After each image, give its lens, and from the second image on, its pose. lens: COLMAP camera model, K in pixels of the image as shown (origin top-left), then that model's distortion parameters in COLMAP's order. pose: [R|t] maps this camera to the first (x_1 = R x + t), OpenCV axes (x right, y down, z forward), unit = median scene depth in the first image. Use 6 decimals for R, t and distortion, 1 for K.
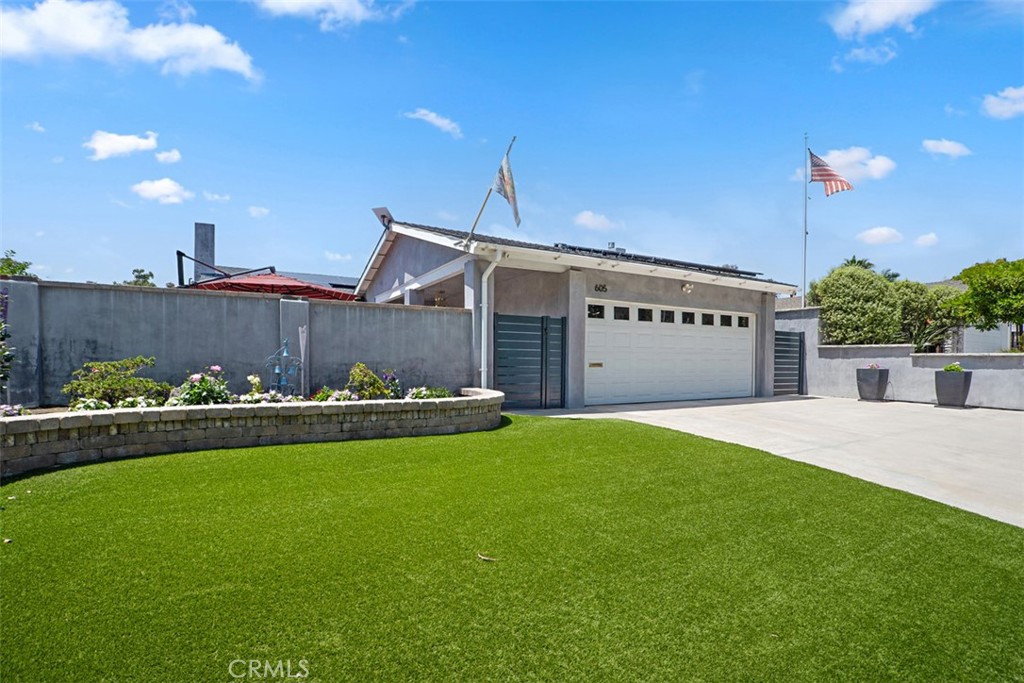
lens RADIAL K [[470.8, 0, 515.4], [0, 470.8, 356.2], [0, 0, 1]] dist [-0.031503, 0.000715]
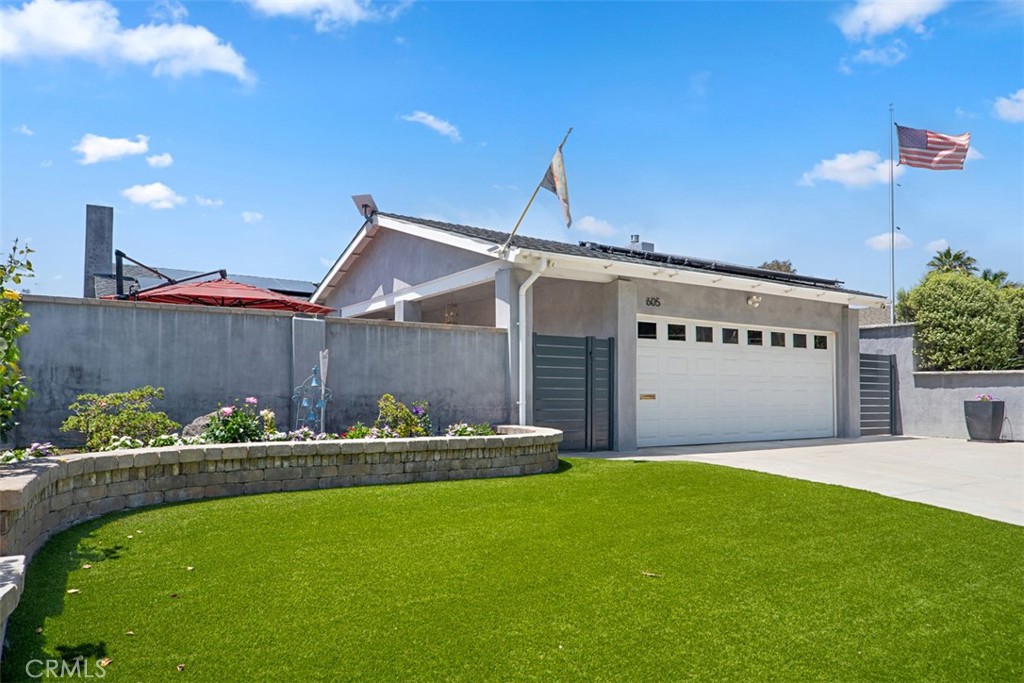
lens RADIAL K [[693.1, 0, 509.1], [0, 693.1, 346.8], [0, 0, 1]] dist [-0.002091, 0.005220]
pose [[0.997850, 0.000315, 0.065532, -0.177771], [0.003618, 0.998198, -0.059897, 0.003950], [-0.065433, 0.060005, 0.996051, -0.207363]]
